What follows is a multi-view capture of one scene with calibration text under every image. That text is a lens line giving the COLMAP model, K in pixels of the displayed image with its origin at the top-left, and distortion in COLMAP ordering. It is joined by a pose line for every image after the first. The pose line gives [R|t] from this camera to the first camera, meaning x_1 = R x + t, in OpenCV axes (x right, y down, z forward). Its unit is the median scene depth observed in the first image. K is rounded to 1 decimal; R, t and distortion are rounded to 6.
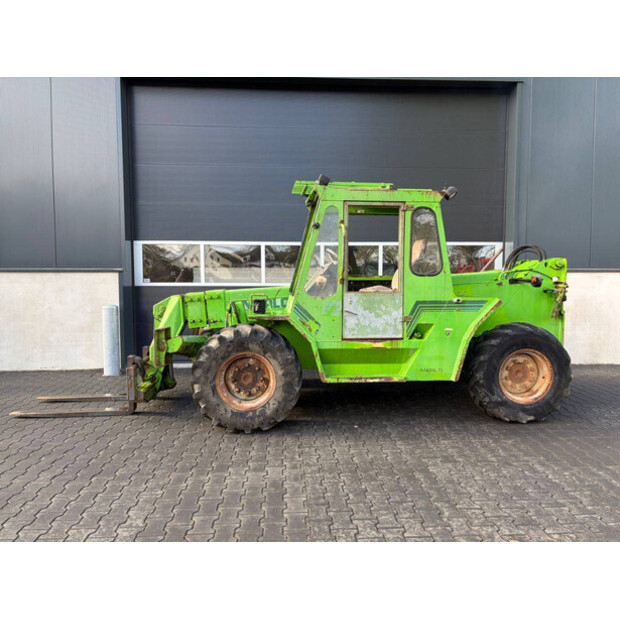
lens RADIAL K [[467.2, 0, 308.7], [0, 467.2, 312.2], [0, 0, 1]] dist [0.032842, -0.029376]
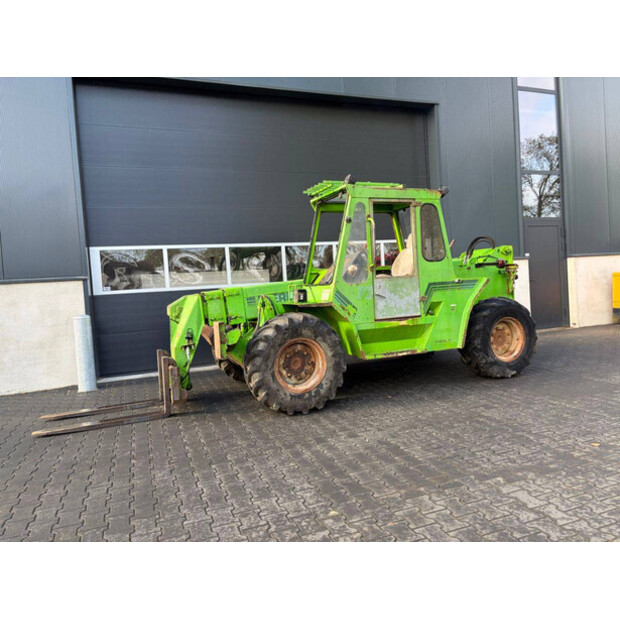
lens RADIAL K [[467.2, 0, 309.9], [0, 467.2, 307.7], [0, 0, 1]] dist [0.032842, -0.029376]
pose [[0.953578, -0.071012, 0.292655, -0.399388], [0.080294, 0.996574, -0.019812, 0.037191], [-0.290245, 0.042391, 0.956013, -0.032661]]
